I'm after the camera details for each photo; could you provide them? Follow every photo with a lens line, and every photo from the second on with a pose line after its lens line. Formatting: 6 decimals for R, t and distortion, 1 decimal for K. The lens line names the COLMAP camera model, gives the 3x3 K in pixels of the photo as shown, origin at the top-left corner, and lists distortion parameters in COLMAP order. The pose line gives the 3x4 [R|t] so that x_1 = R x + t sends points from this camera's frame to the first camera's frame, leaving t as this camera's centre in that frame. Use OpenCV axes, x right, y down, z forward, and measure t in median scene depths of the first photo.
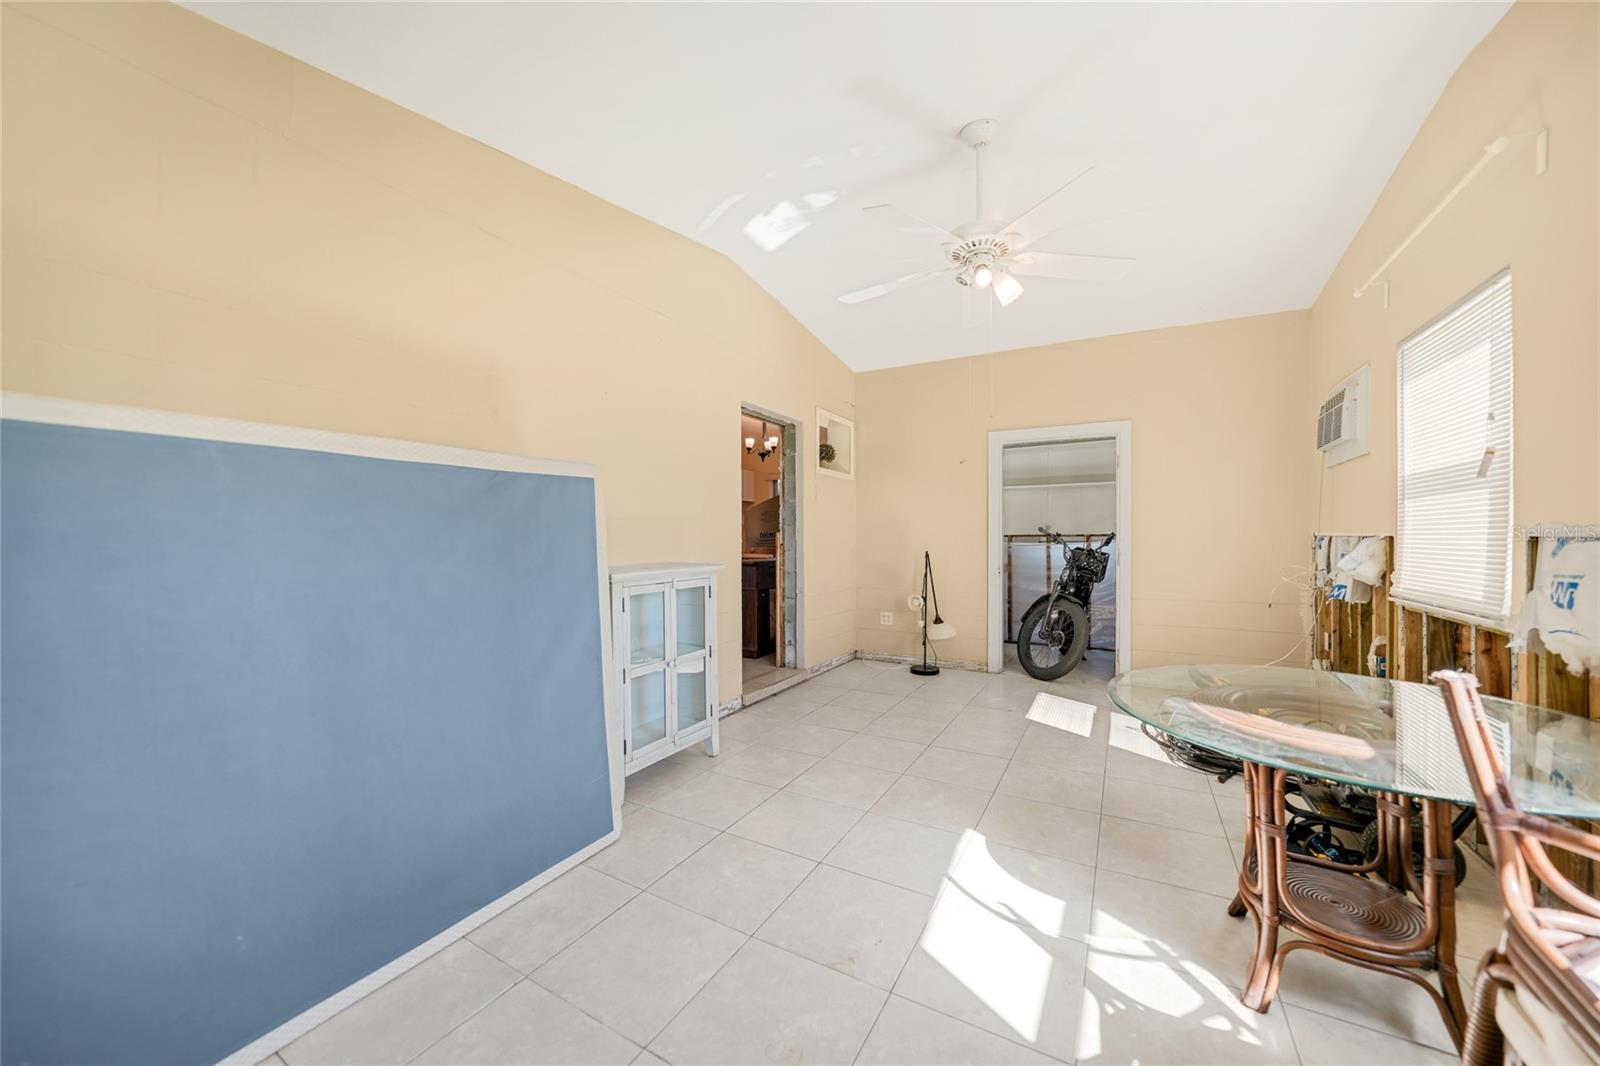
lens RADIAL K [[556.4, 0, 798.7], [0, 556.4, 533.5], [0, 0, 1]] dist [0.000011, 0.000001]
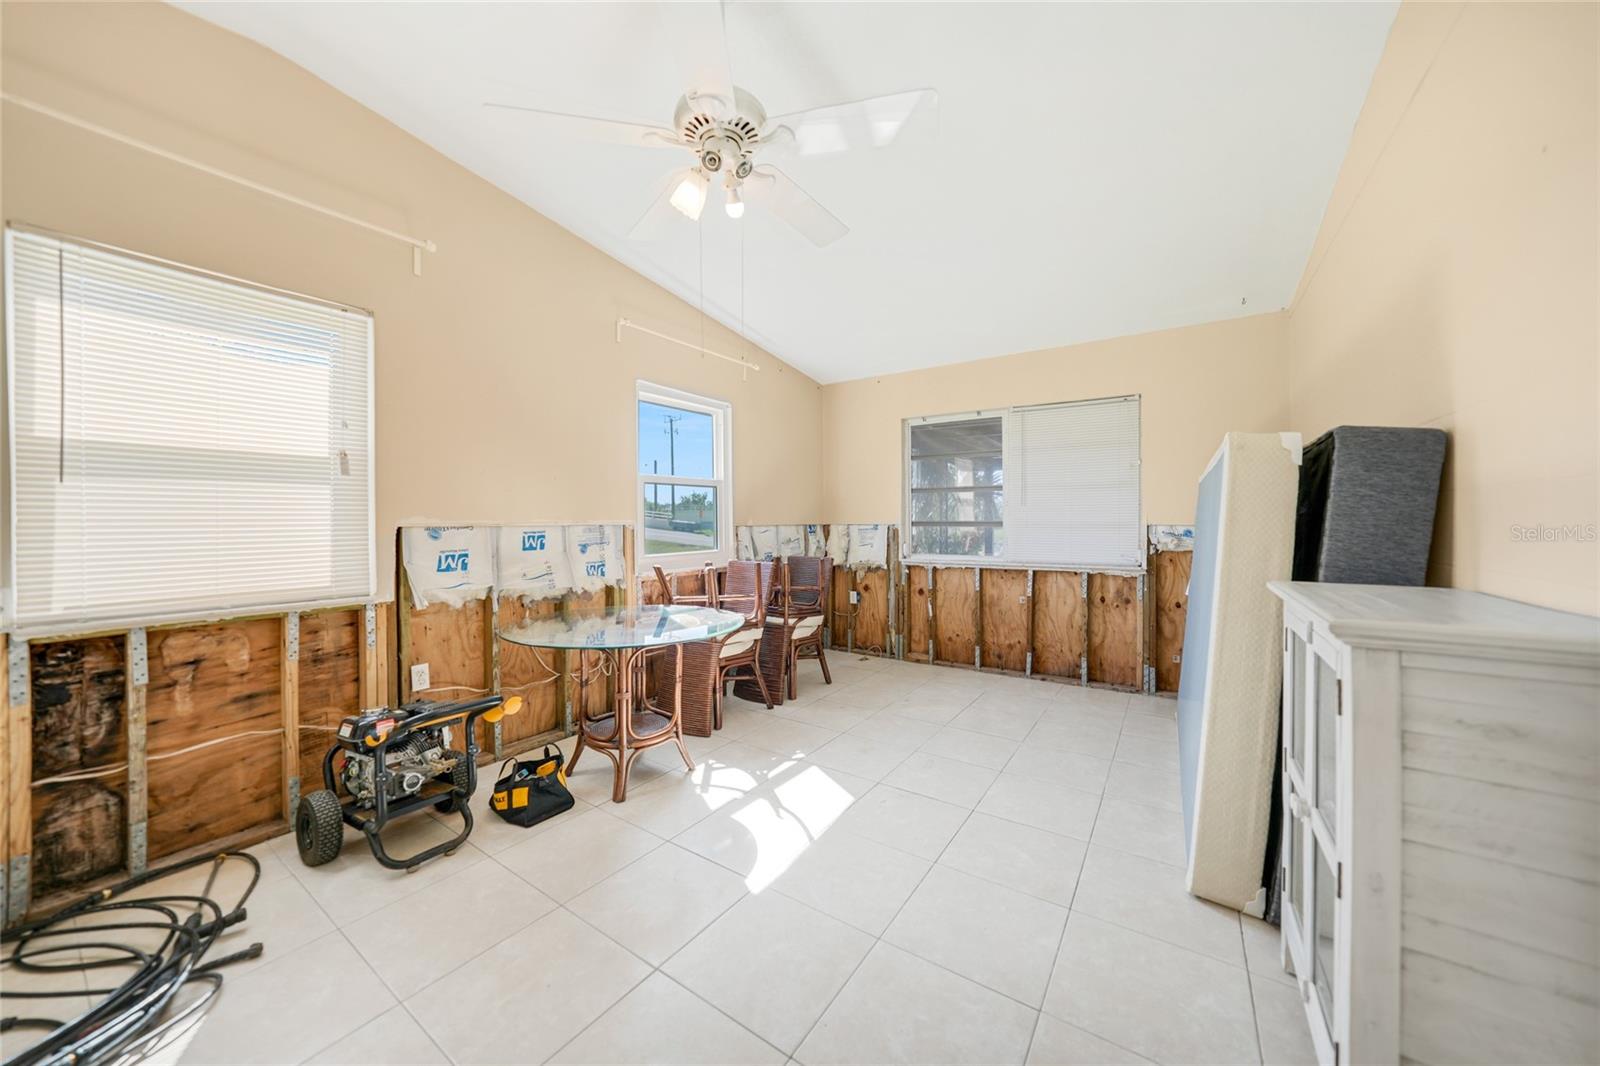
lens RADIAL K [[556.4, 0, 802.6], [0, 556.4, 527.5], [0, 0, 1]] dist [0.000011, 0.000001]
pose [[-0.997180, 0.001602, 0.075036, 0.248473], [0.001941, 0.999988, 0.004434, 0.003333], [-0.075028, 0.004567, -0.997171, 2.534731]]
